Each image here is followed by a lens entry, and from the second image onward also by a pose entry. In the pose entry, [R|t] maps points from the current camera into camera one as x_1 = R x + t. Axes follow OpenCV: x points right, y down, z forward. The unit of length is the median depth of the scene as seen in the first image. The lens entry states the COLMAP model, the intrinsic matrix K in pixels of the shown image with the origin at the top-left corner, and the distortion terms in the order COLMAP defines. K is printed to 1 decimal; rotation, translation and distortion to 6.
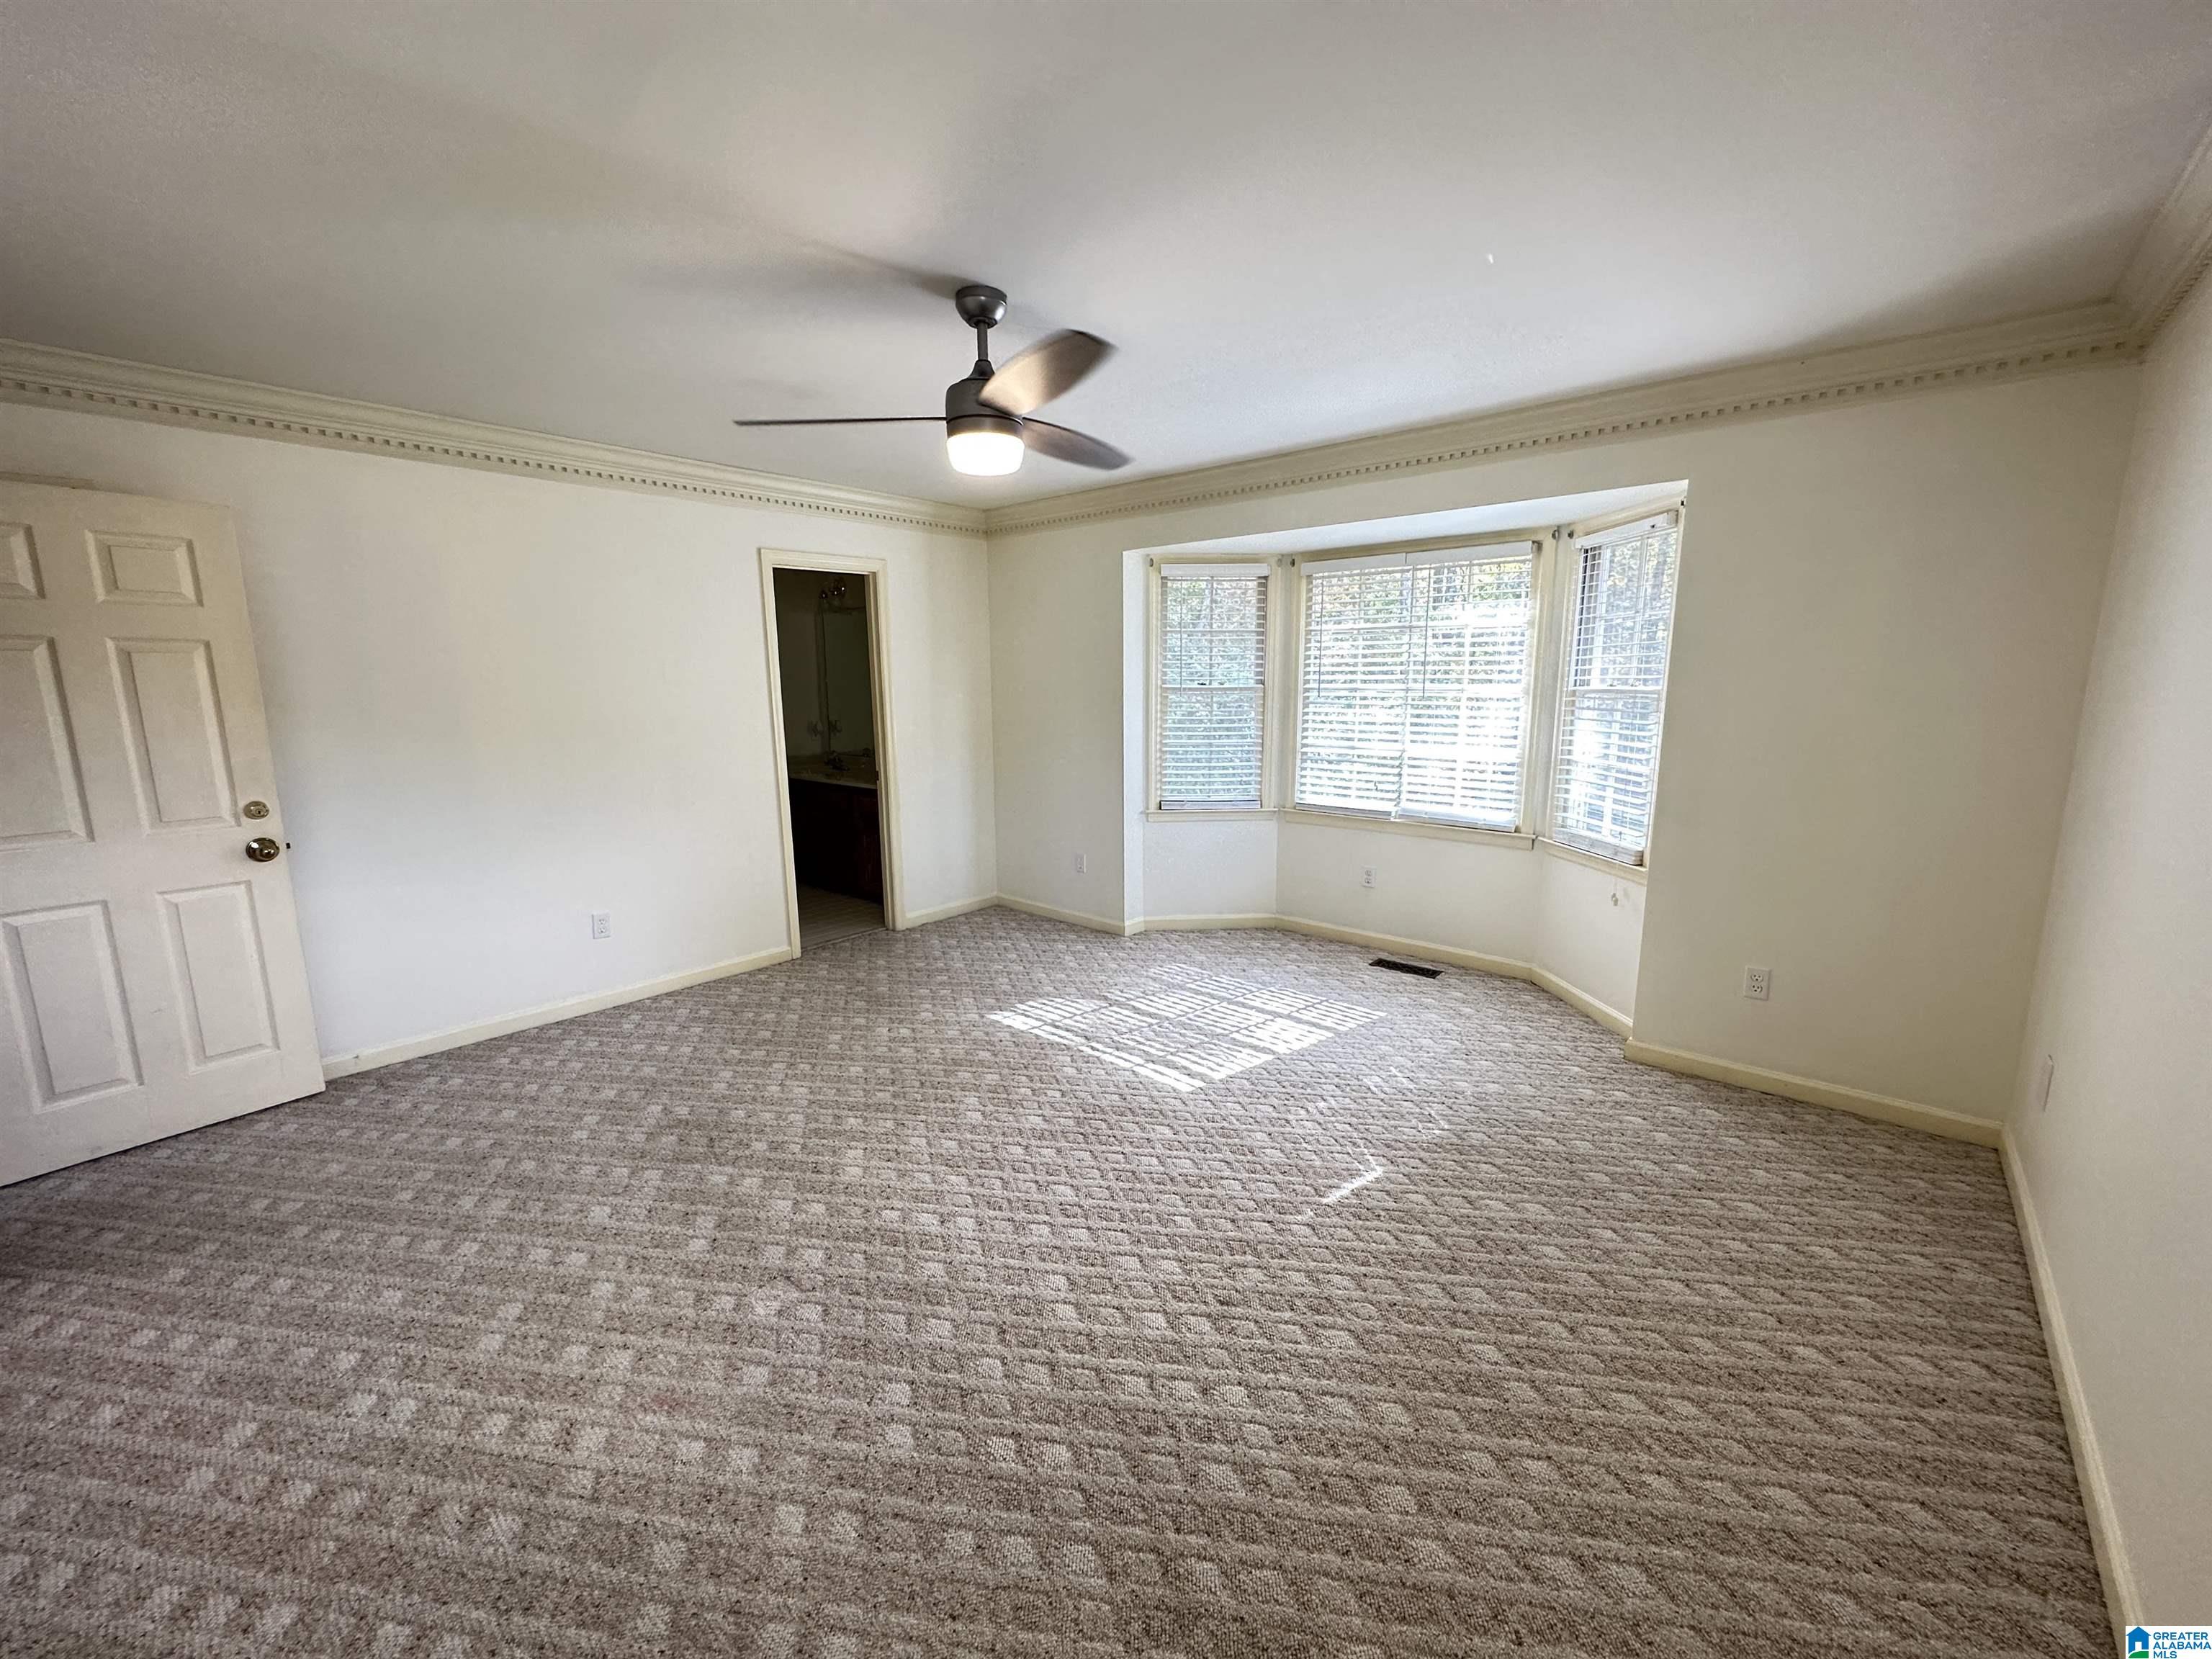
lens RADIAL K [[881.6, 0, 1115.2], [0, 881.6, 821.0], [0, 0, 1]] dist [-0.001217, 0.000071]
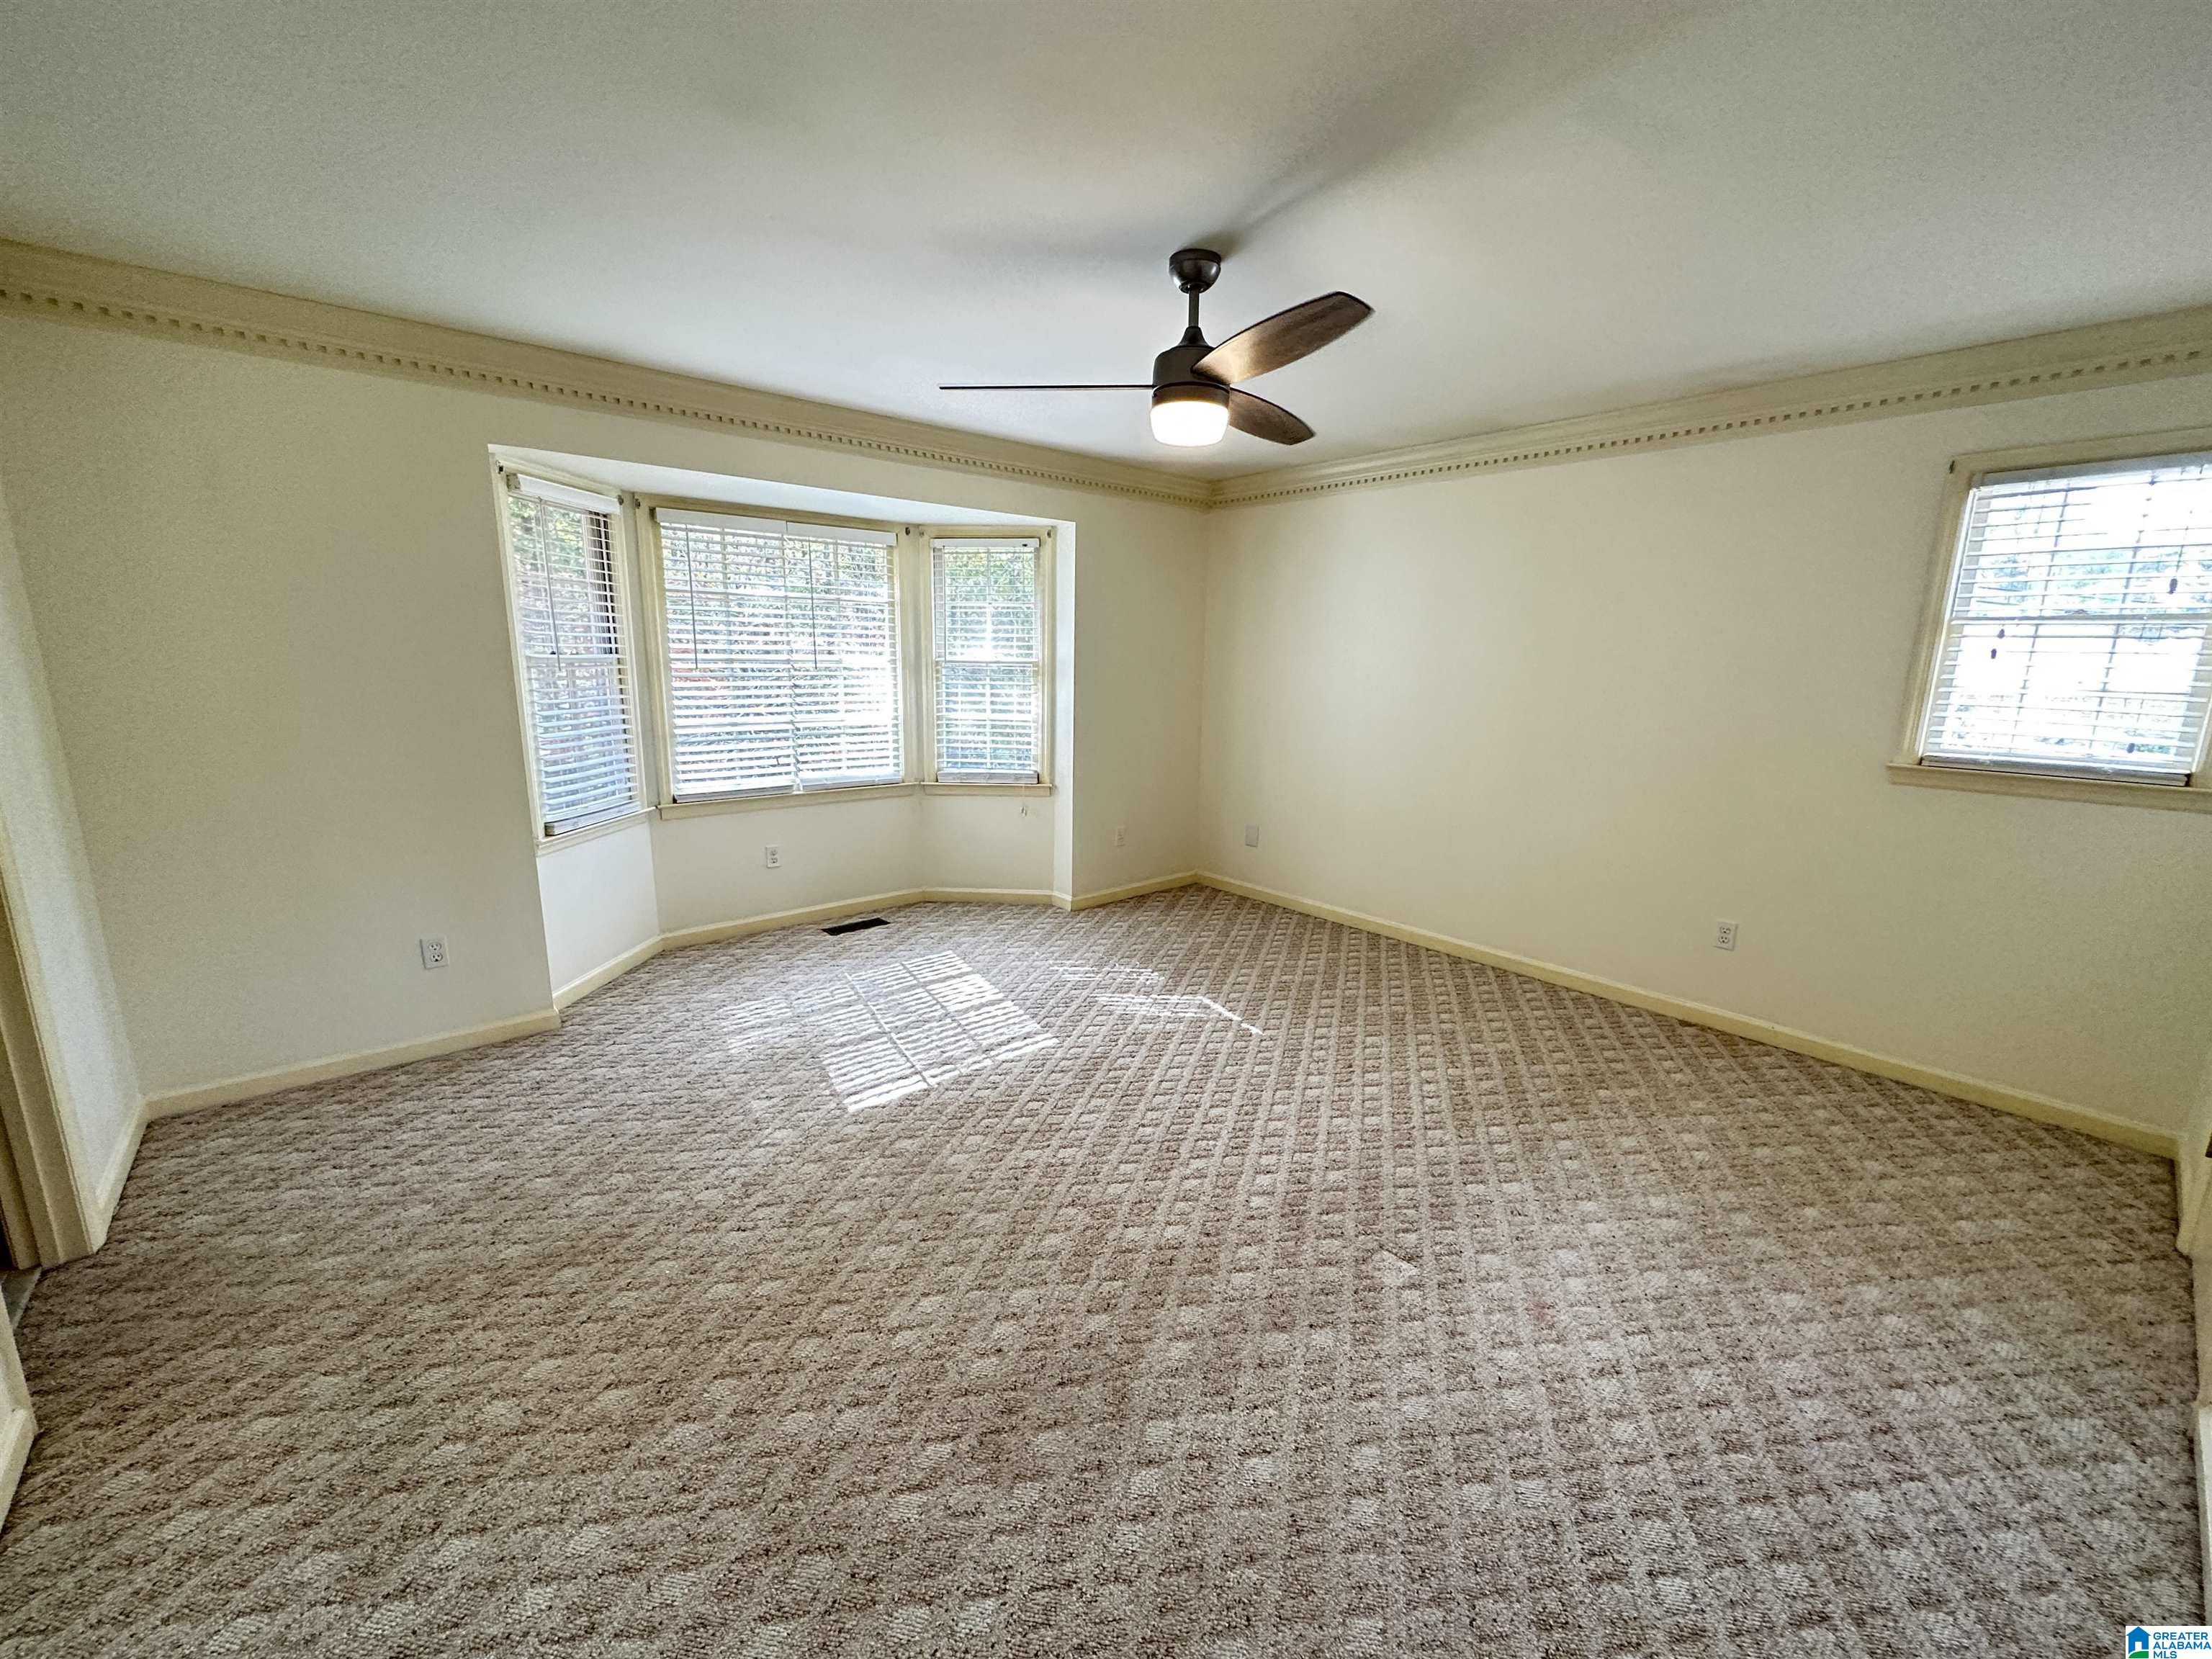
lens RADIAL K [[881.6, 0, 1096.5], [0, 881.6, 830.3], [0, 0, 1]] dist [-0.001217, 0.000071]
pose [[0.150144, -0.191465, 0.969947, -0.786731], [0.143813, 0.974863, 0.170174, -0.104818], [-0.978149, 0.113940, 0.173905, 0.648244]]
